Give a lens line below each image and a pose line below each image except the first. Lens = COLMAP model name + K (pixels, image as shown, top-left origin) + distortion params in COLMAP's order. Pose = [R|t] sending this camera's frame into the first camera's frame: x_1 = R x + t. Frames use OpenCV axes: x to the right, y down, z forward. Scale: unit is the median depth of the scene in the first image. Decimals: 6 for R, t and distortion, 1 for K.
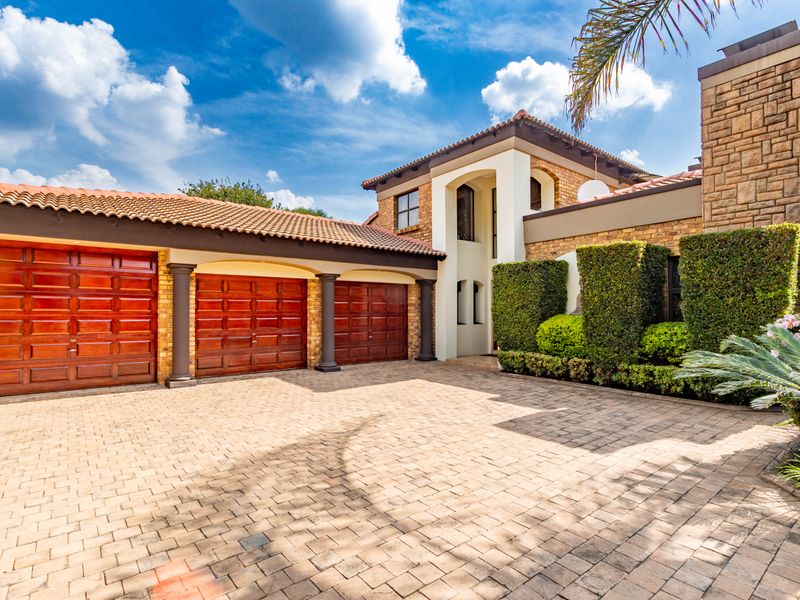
lens RADIAL K [[402.4, 0, 400.0], [0, 402.4, 300.0], [0, 0, 1]] dist [0.000824, 0.000147]
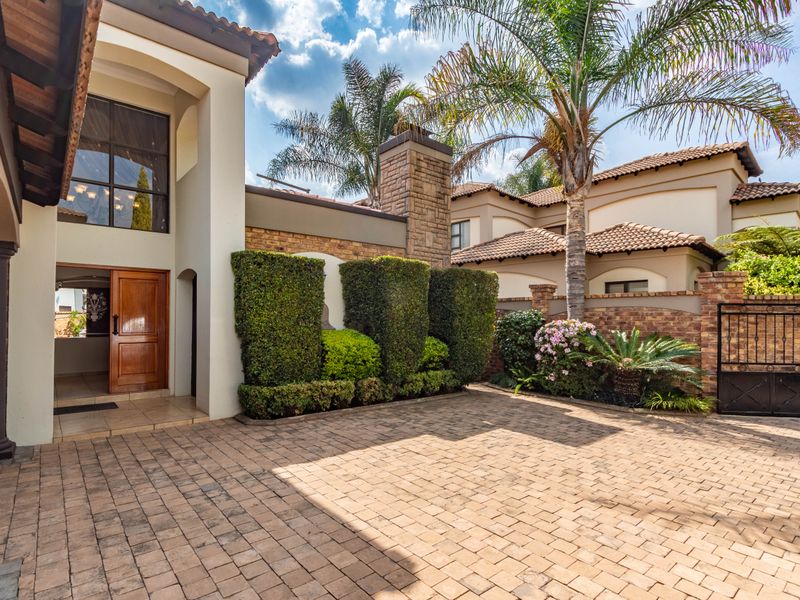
lens RADIAL K [[435.1, 0, 360.5], [0, 435.1, 312.6], [0, 0, 1]] dist [0.000482, 0.000093]
pose [[0.002984, 0.018402, 0.999826, -0.418721], [-0.034642, 0.999232, -0.018288, 0.013547], [-0.999395, -0.034582, 0.003619, 0.799872]]
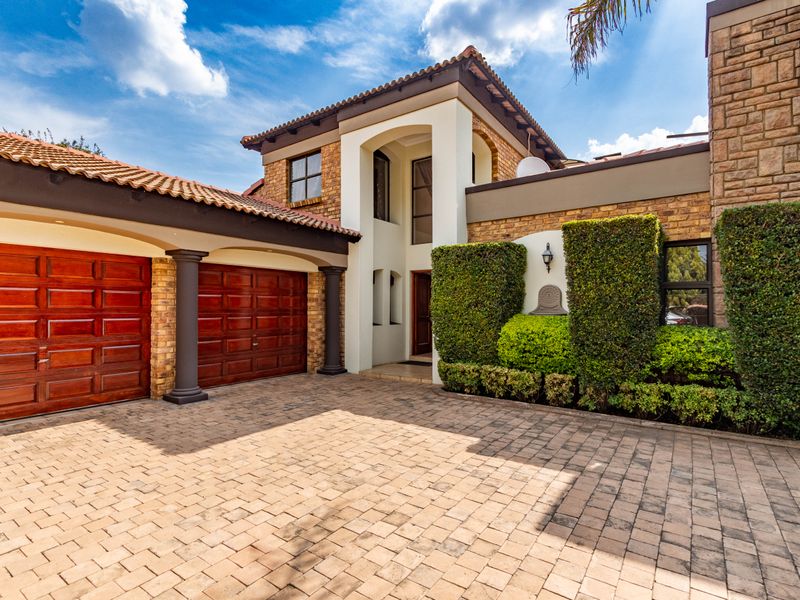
lens RADIAL K [[398.0, 0, 400.0], [0, 398.0, 300.0], [0, 0, 1]] dist [0.004517, 0.000330]
pose [[0.956124, 0.009705, 0.292803, -0.041345], [-0.012800, 0.999881, 0.008655, 0.004694], [-0.292684, -0.012023, 0.956134, 0.300133]]
